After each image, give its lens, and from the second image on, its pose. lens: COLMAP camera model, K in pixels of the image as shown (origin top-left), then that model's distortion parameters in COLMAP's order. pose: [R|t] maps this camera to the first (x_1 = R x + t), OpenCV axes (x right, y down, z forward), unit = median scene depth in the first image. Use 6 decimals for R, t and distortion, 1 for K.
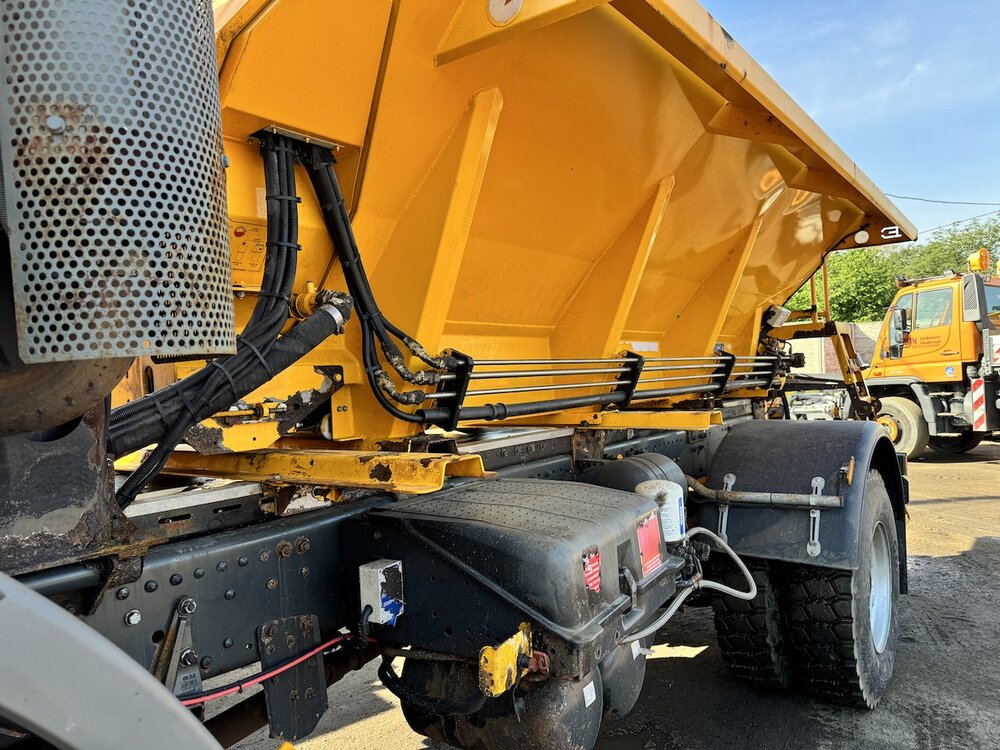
lens RADIAL K [[704.5, 0, 506.8], [0, 704.5, 368.1], [0, 0, 1]] dist [0.048121, -0.059573]
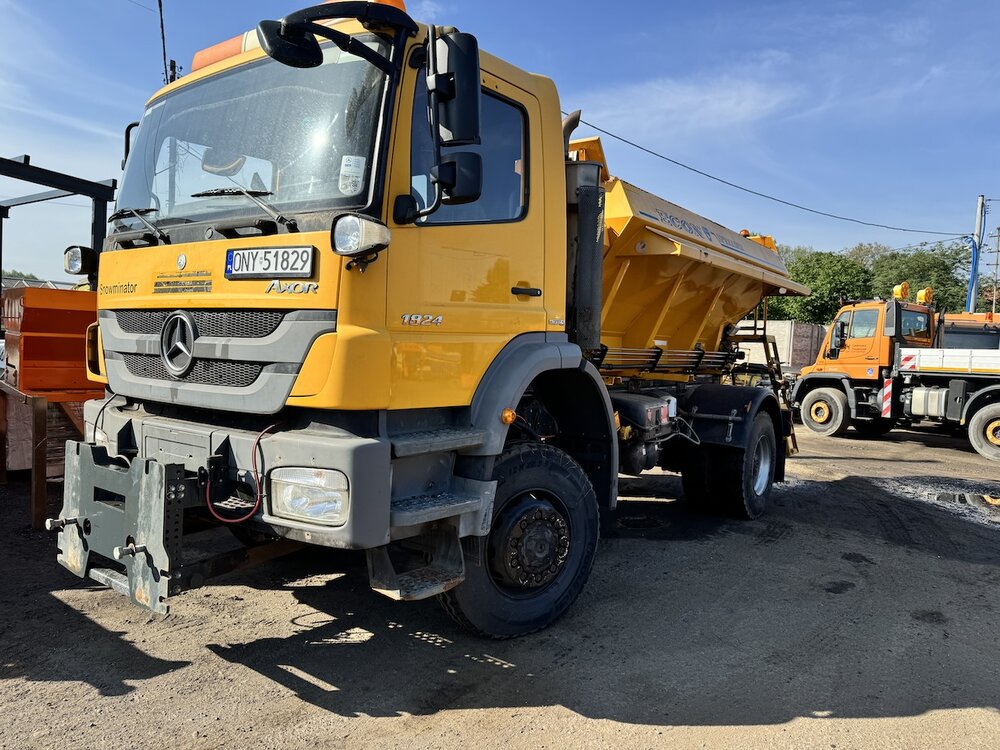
lens RADIAL K [[704.5, 0, 501.6], [0, 704.5, 371.7], [0, 0, 1]] dist [0.048121, -0.059573]
pose [[0.996083, 0.087285, 0.014126, -0.097579], [-0.087912, 0.994746, 0.052468, -0.004912], [-0.009472, -0.053505, 0.998523, -0.354315]]
